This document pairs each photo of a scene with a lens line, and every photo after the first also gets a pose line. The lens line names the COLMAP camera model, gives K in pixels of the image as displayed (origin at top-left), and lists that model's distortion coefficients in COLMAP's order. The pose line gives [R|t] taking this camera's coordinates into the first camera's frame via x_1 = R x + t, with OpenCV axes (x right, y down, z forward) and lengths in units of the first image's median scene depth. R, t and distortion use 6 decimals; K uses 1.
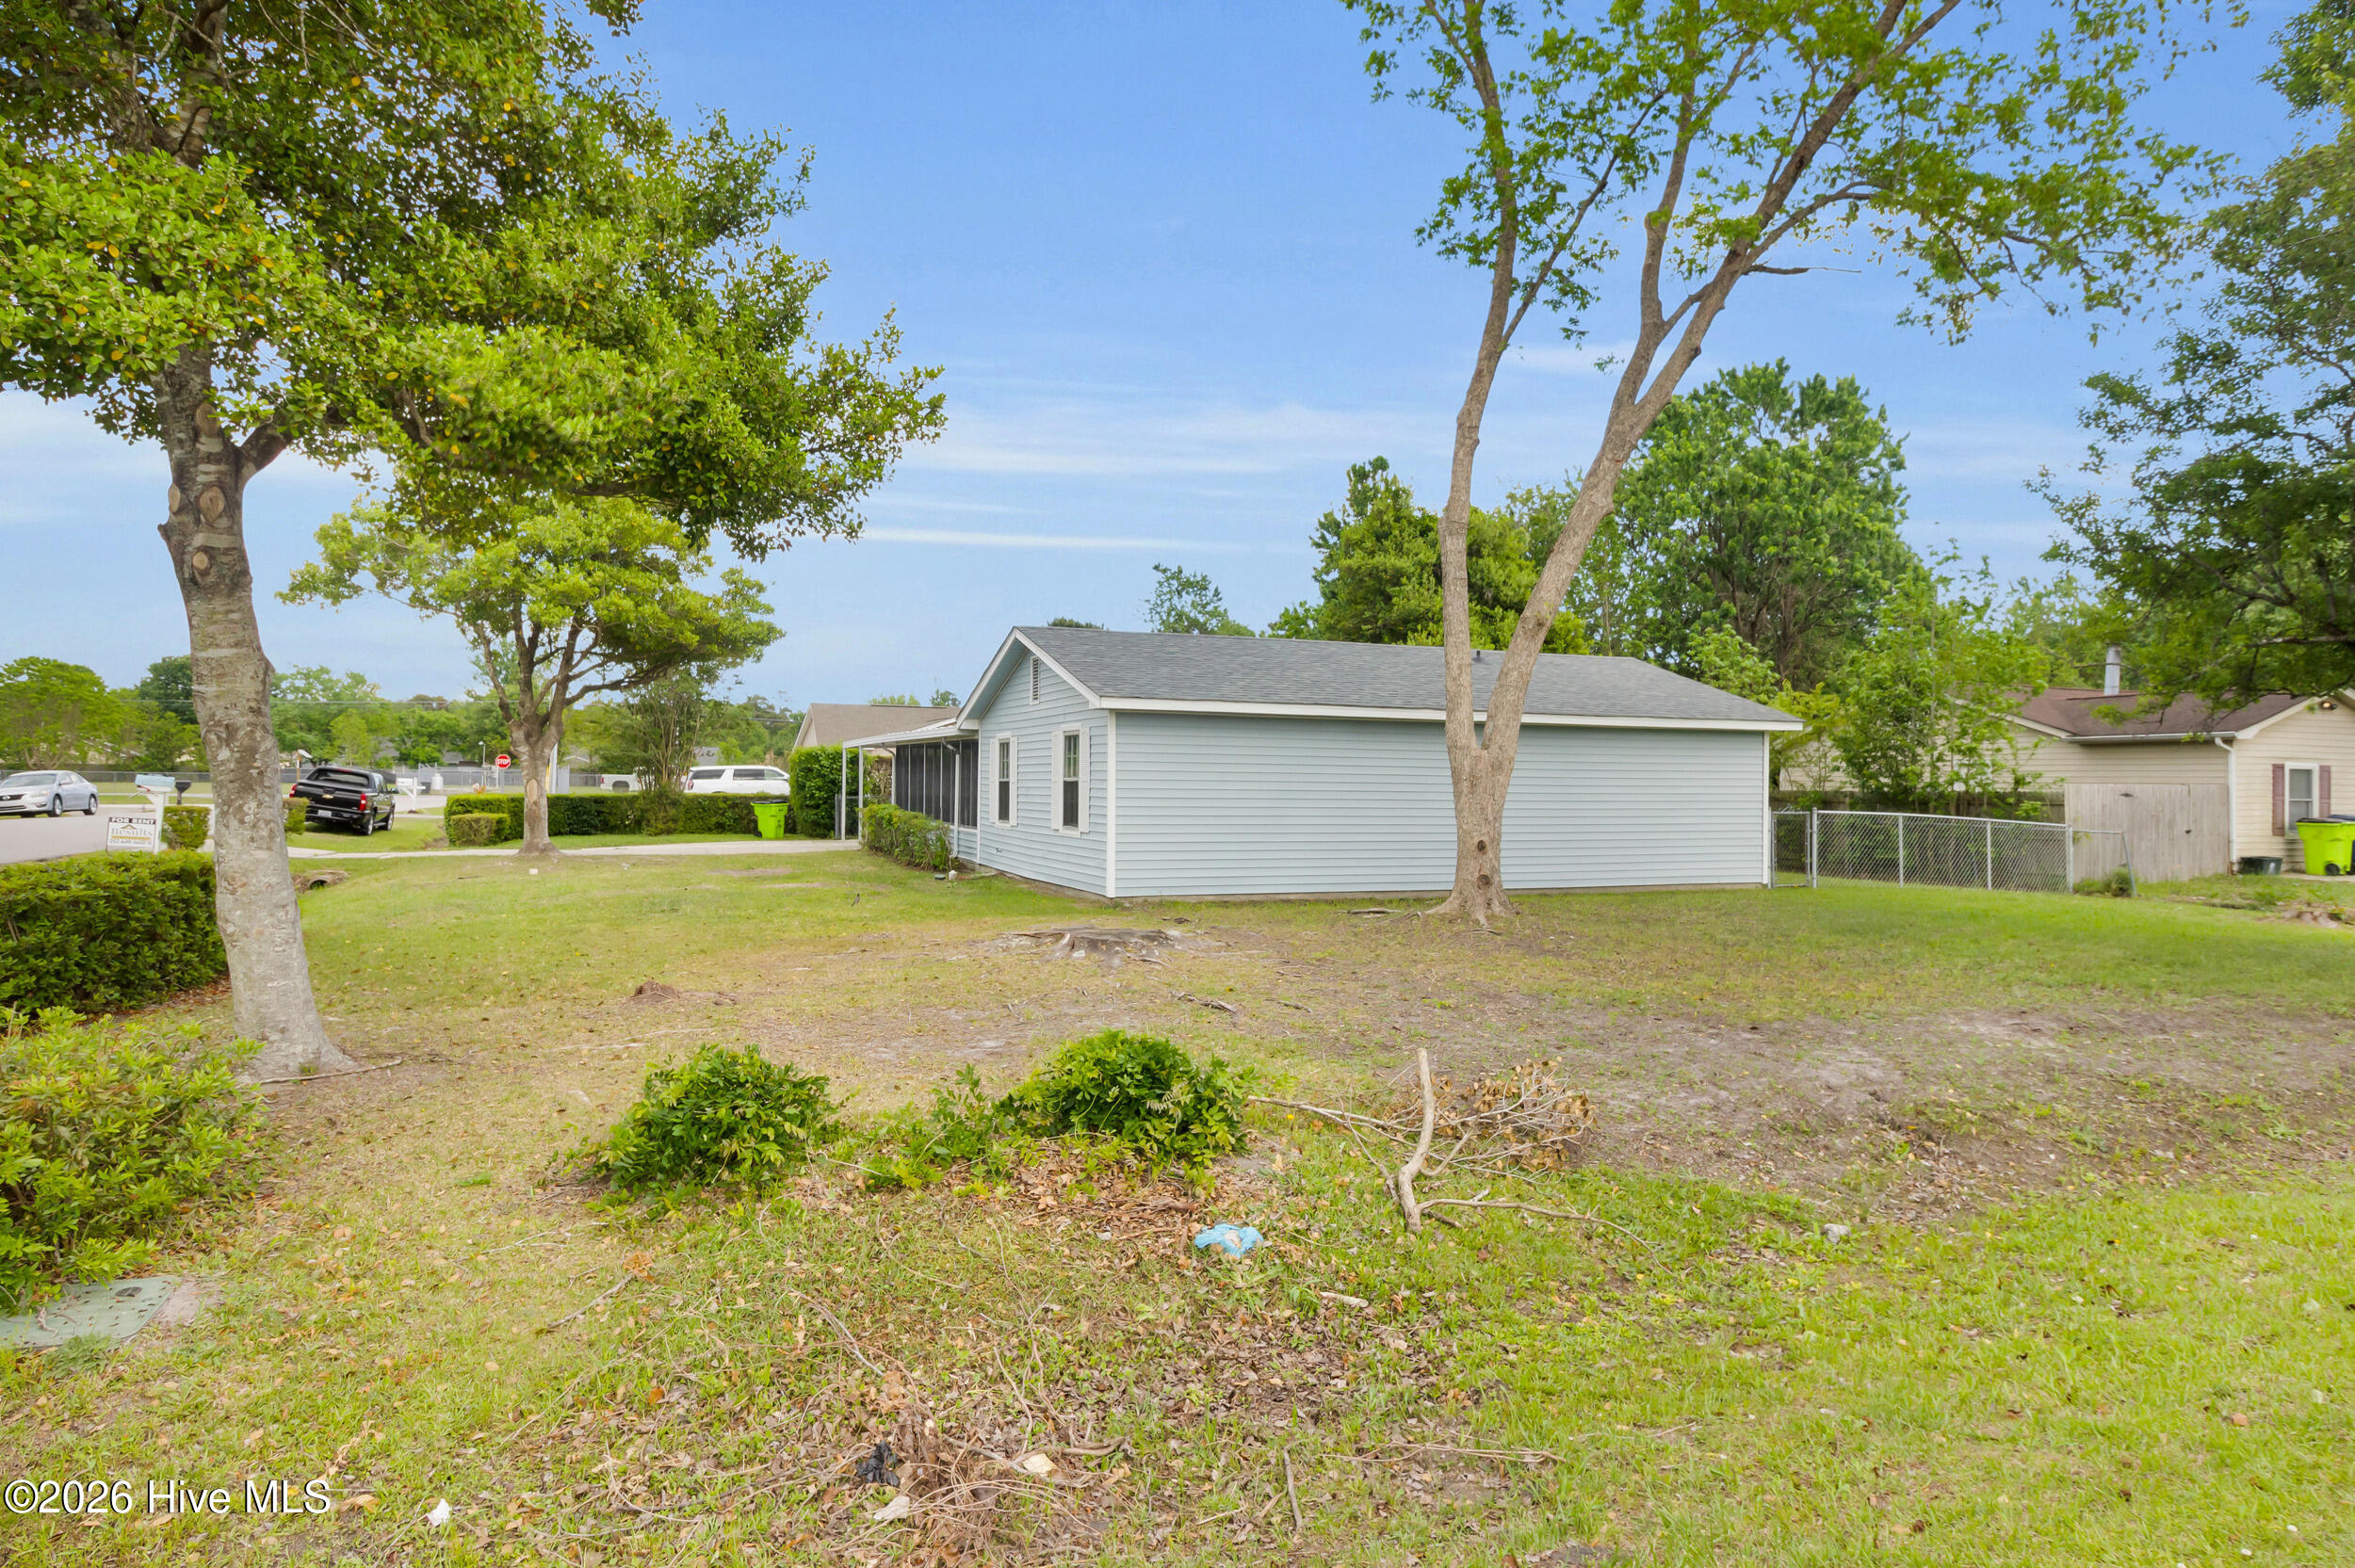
lens RADIAL K [[1498.2, 0, 1180.4], [0, 1498.2, 777.6], [0, 0, 1]] dist [-0.002763, 0.005248]
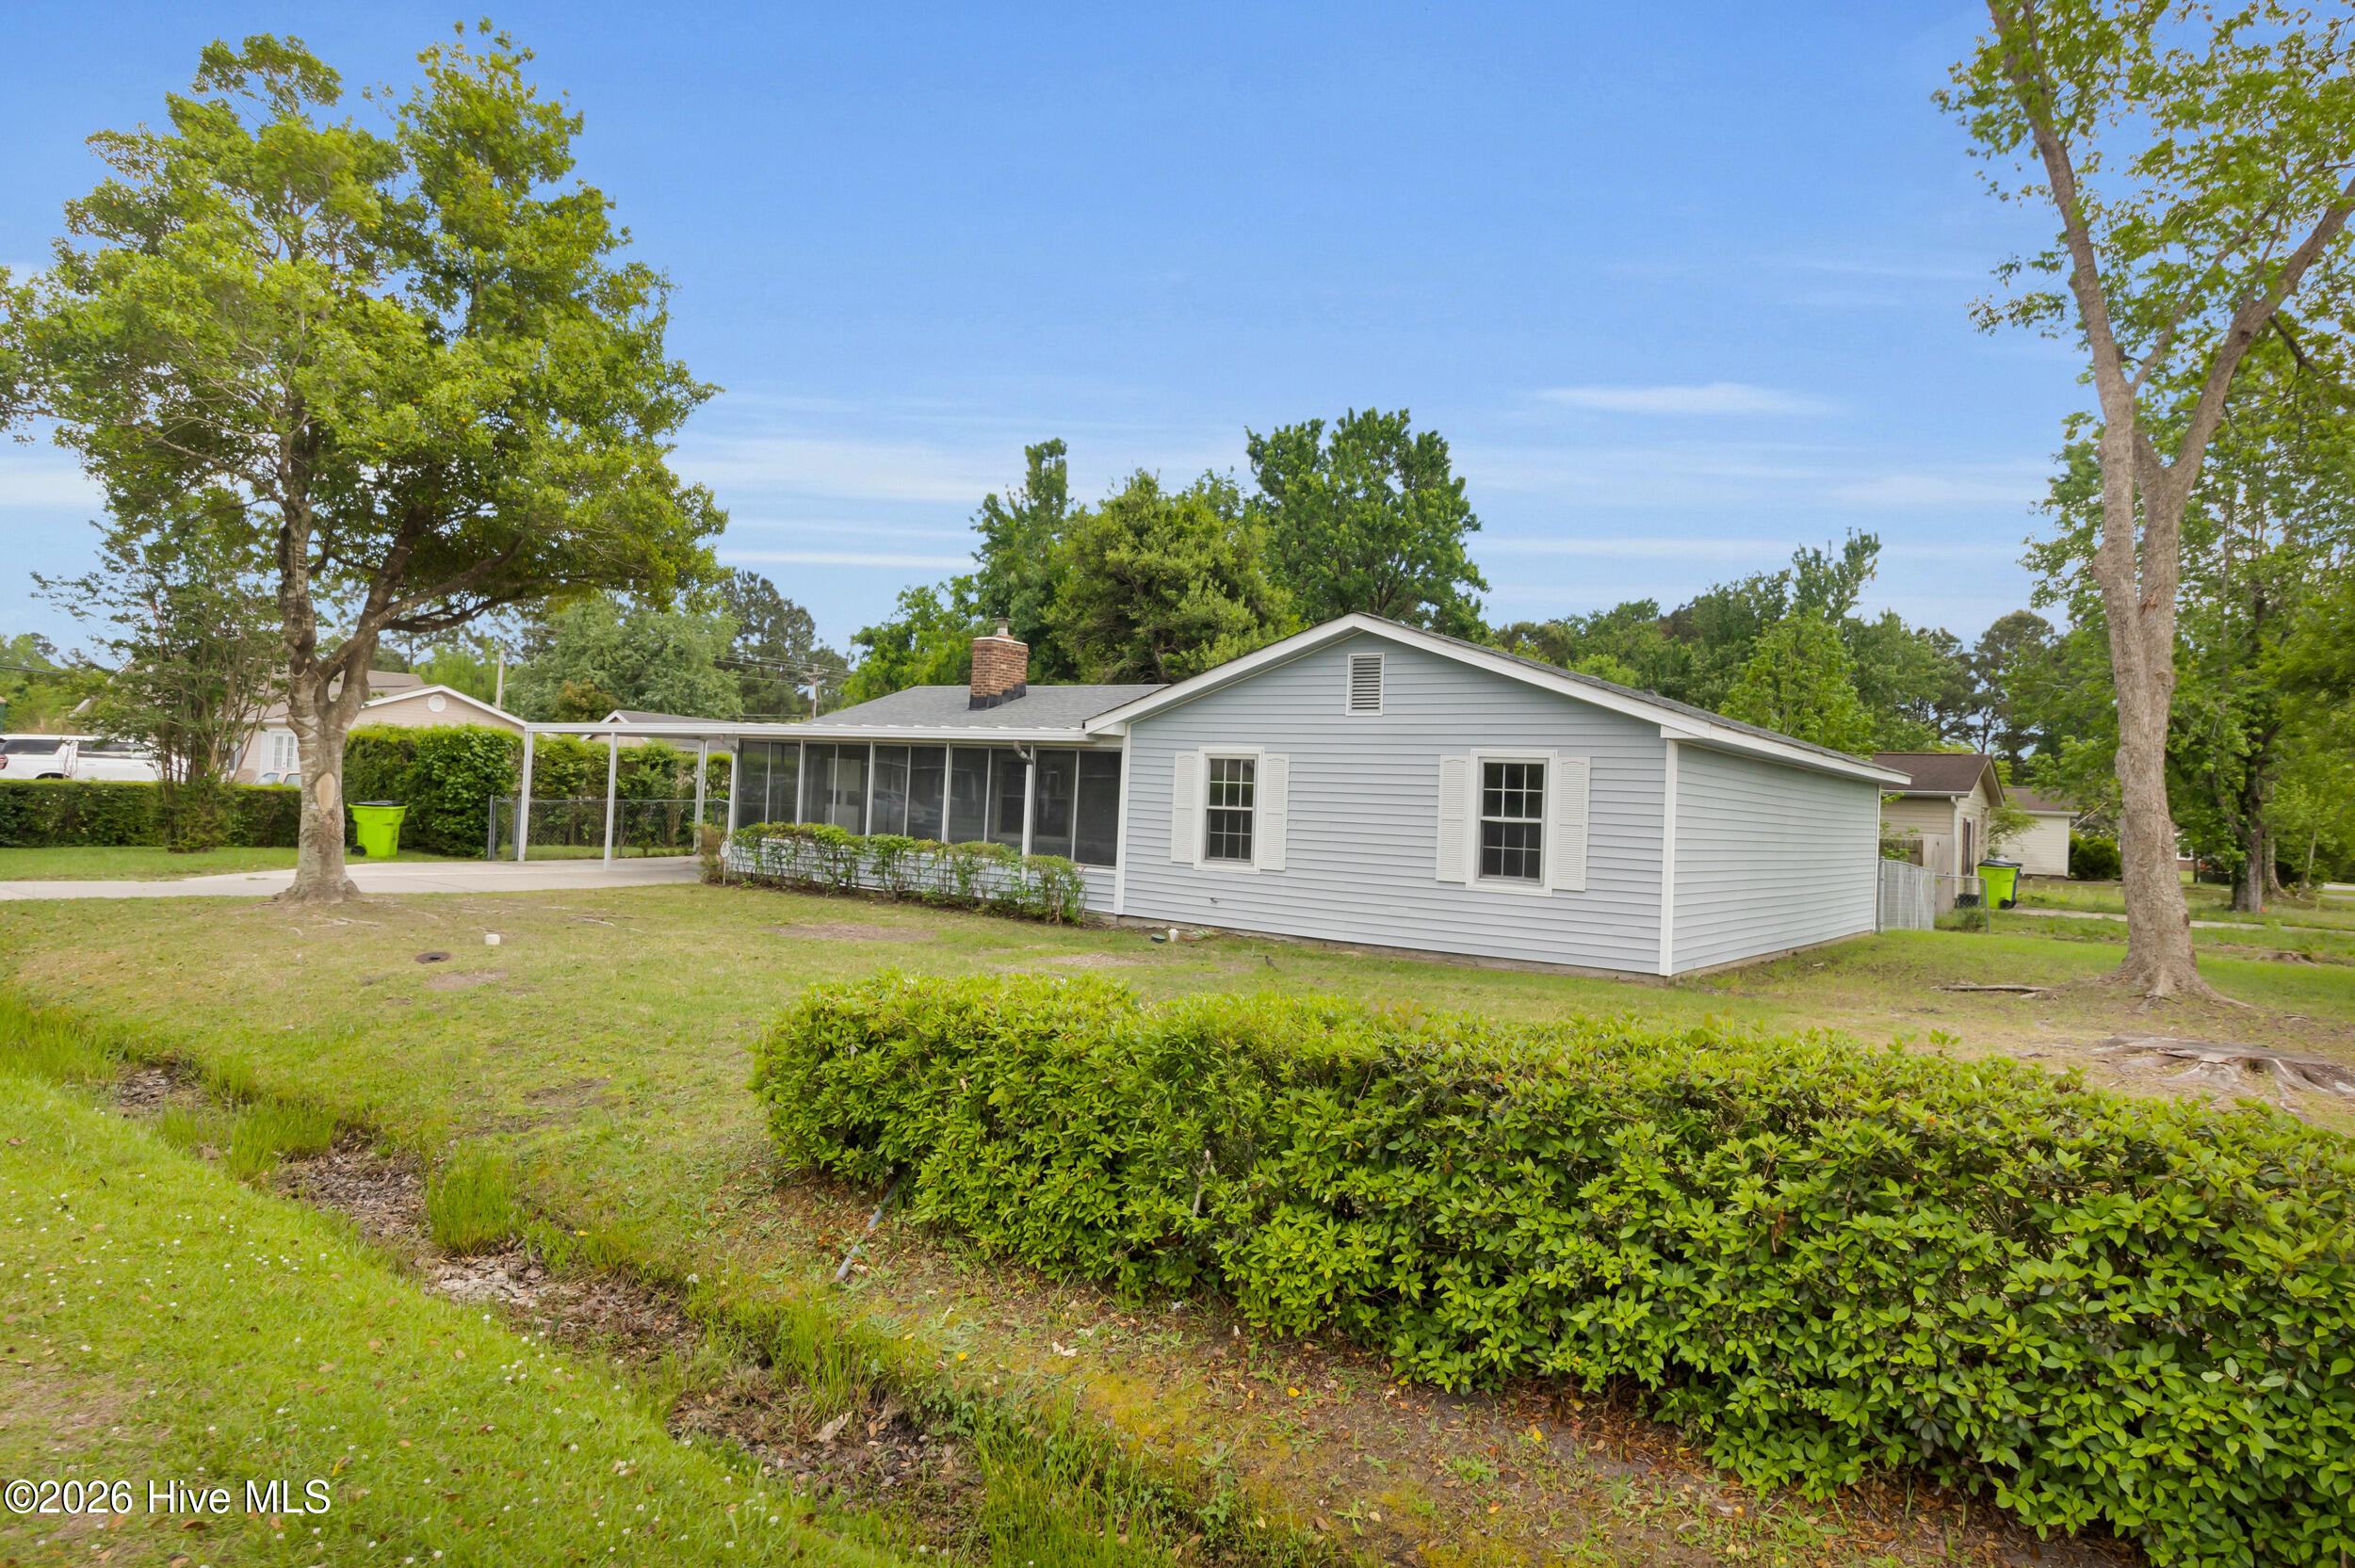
lens RADIAL K [[1498.2, 0, 1192.1], [0, 1498.2, 782.5], [0, 0, 1]] dist [-0.002763, 0.005248]
pose [[0.845604, 0.036957, 0.532529, -0.316737], [-0.039555, 0.999196, -0.006533, -0.003526], [-0.532343, -0.015540, 0.846386, 0.207823]]
